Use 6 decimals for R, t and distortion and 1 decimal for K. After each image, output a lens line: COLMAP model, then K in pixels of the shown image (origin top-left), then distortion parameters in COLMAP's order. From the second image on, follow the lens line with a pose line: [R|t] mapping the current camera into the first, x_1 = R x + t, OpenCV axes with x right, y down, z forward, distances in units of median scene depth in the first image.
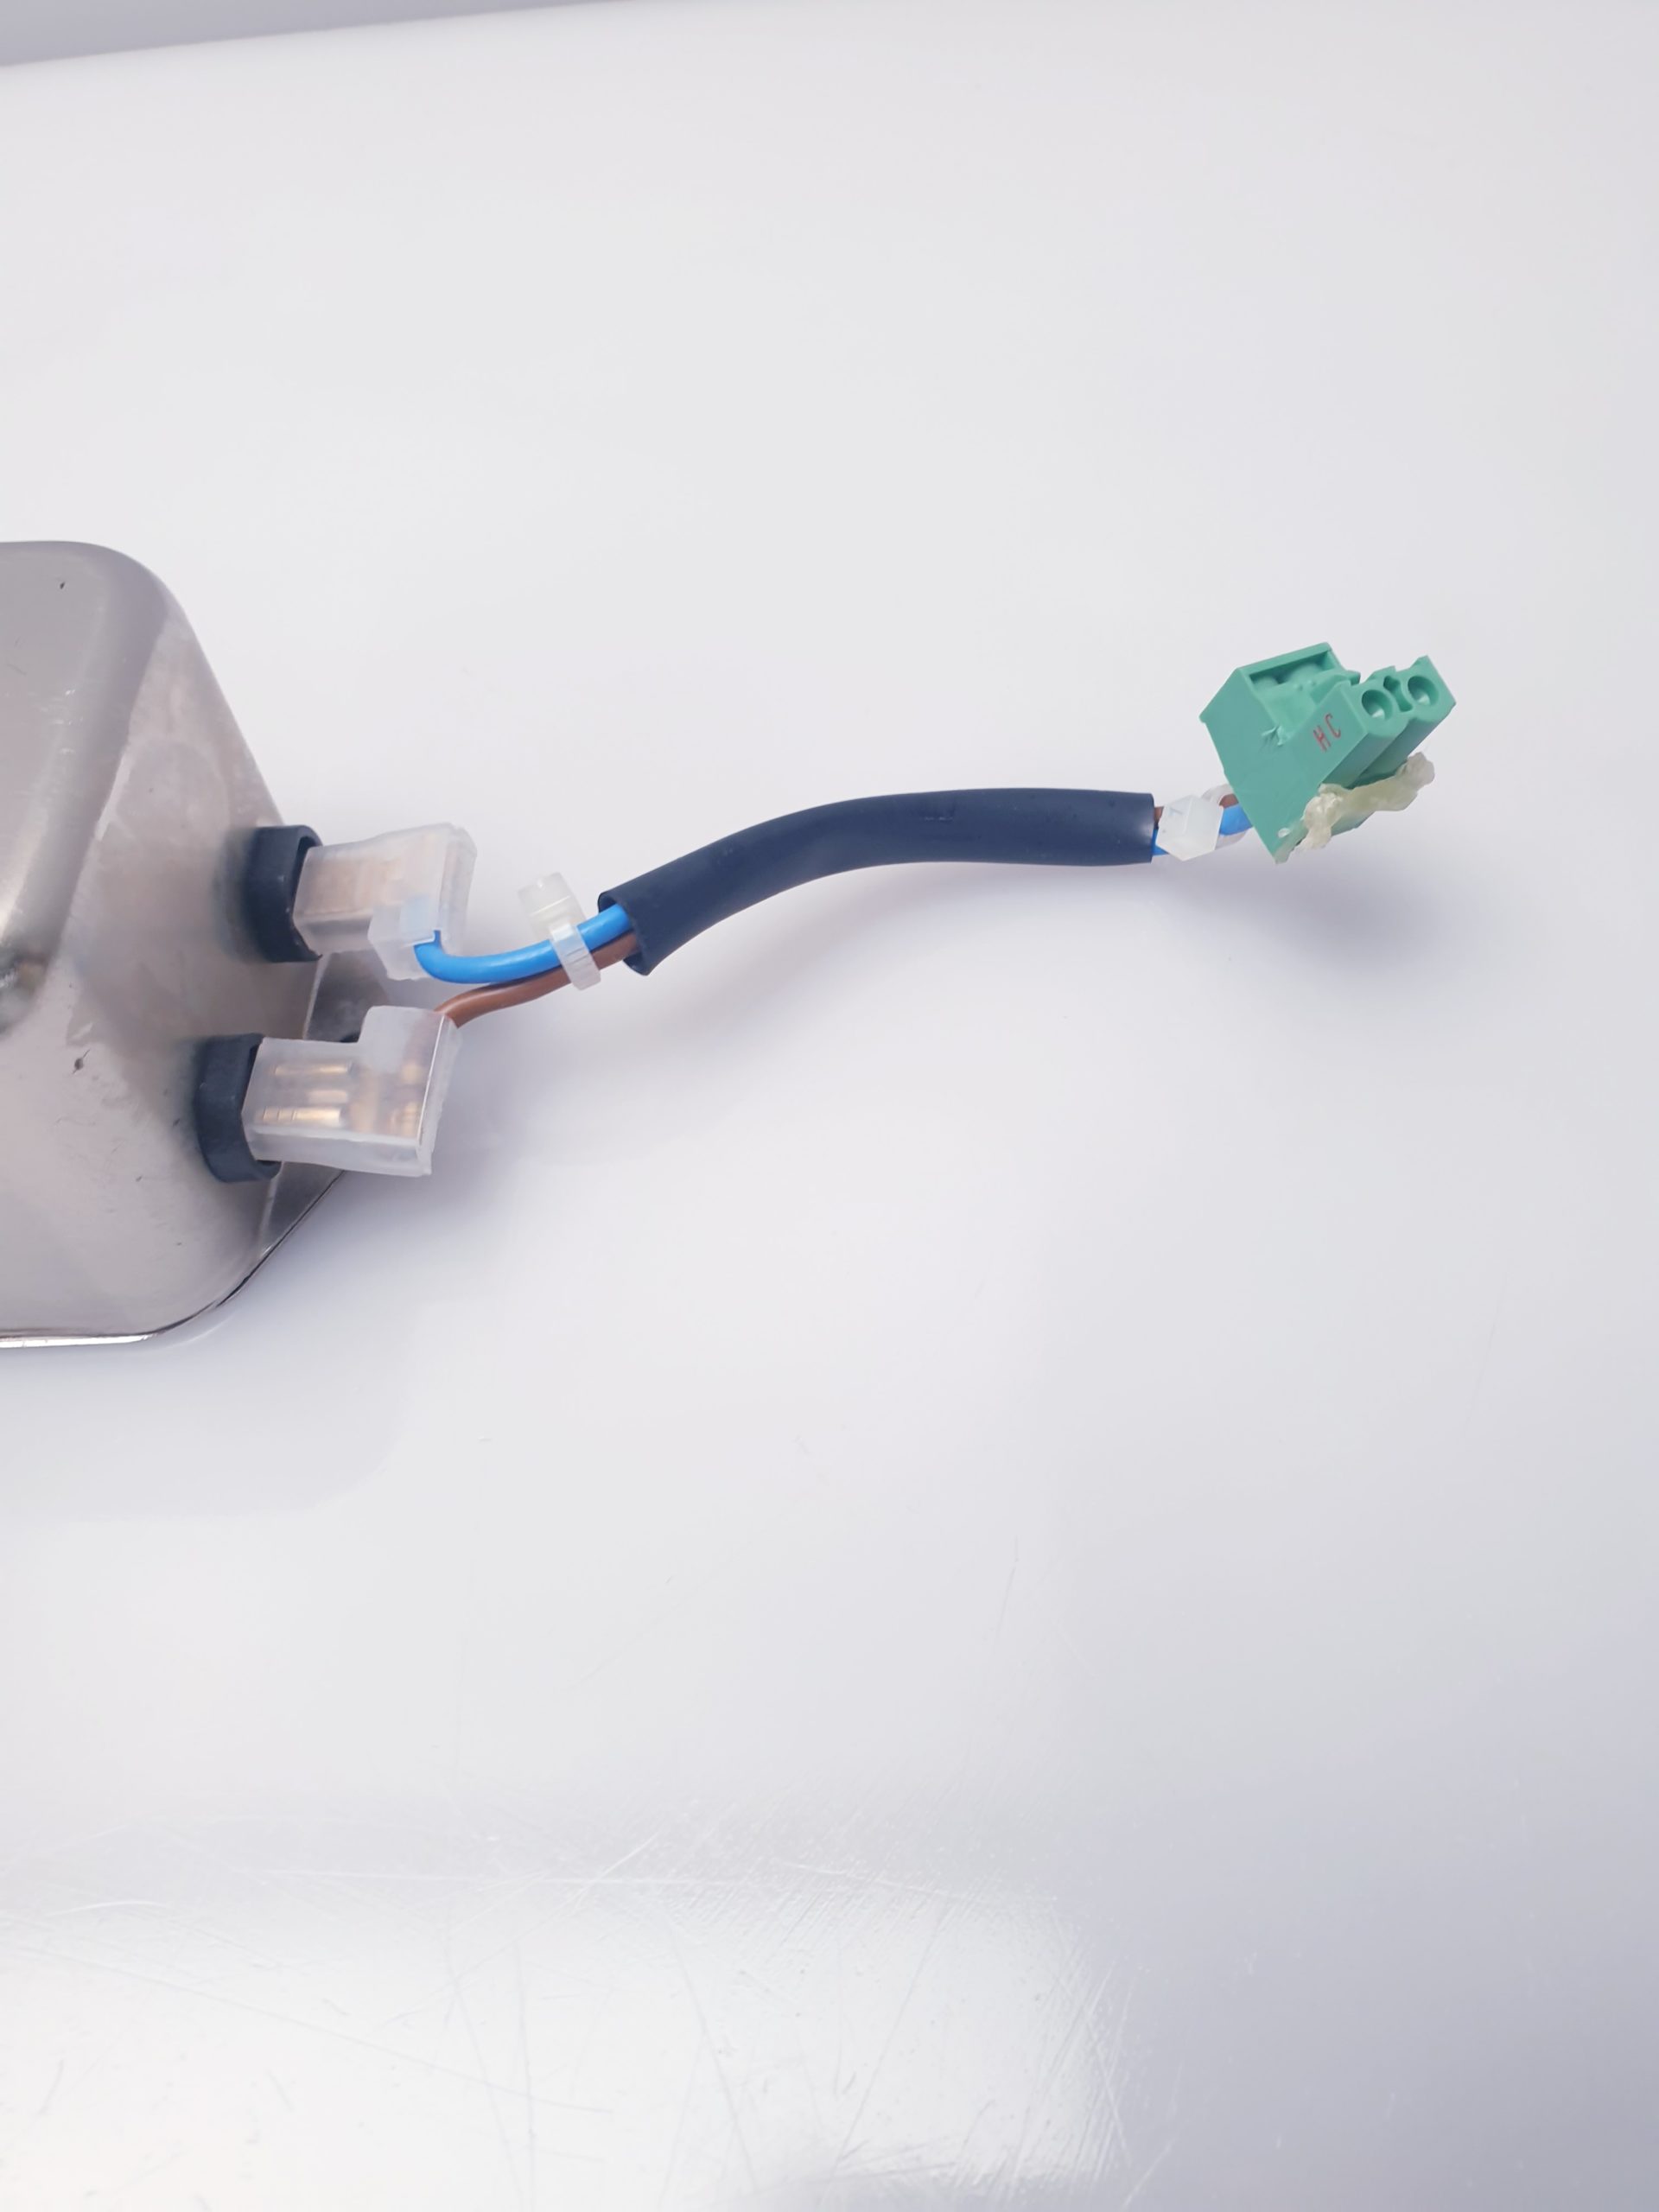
lens RADIAL K [[1718.0, 0, 867.7], [0, 1718.0, 1106.4], [0, 0, 1]] dist [-0.004588, -0.005743]
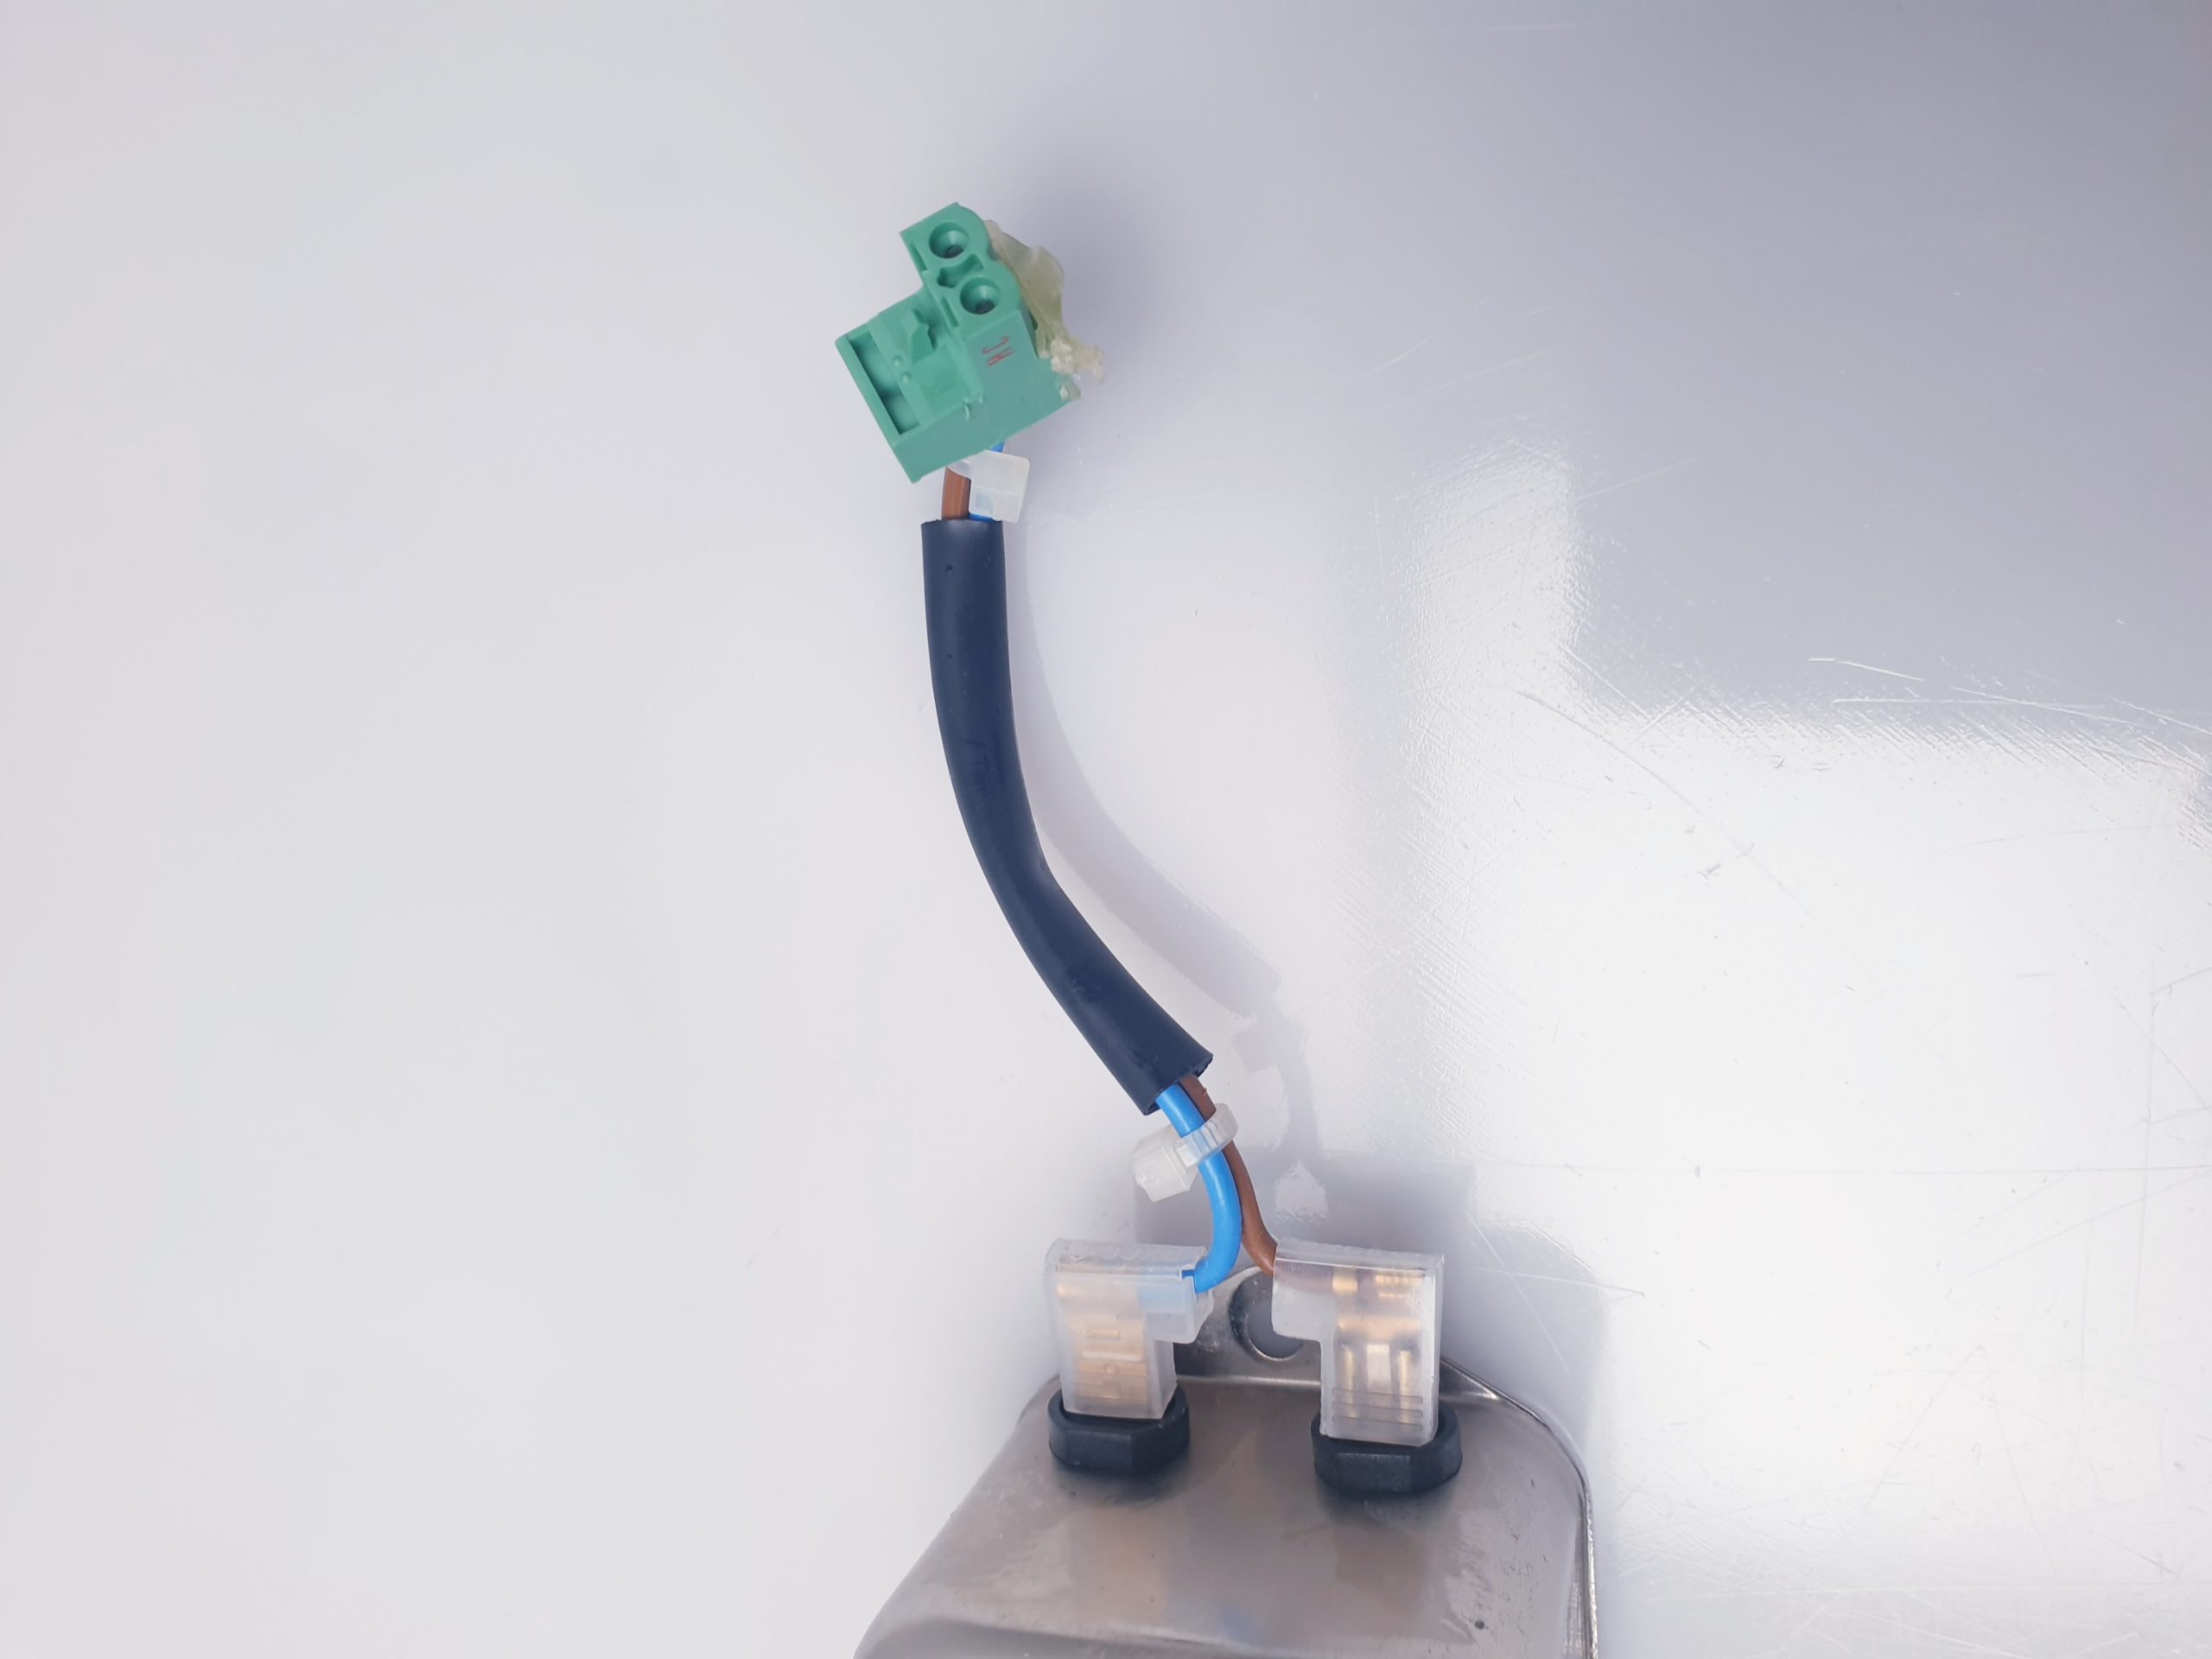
lens RADIAL K [[1718.0, 0, 1106.0], [0, 1718.0, 829.5], [0, 0, 1]] dist [-0.004588, -0.005743]
pose [[-0.046848, -0.993745, -0.101370, 0.104400], [0.954719, -0.074393, 0.288058, -0.417006], [-0.293798, -0.083285, 0.952232, 0.111817]]
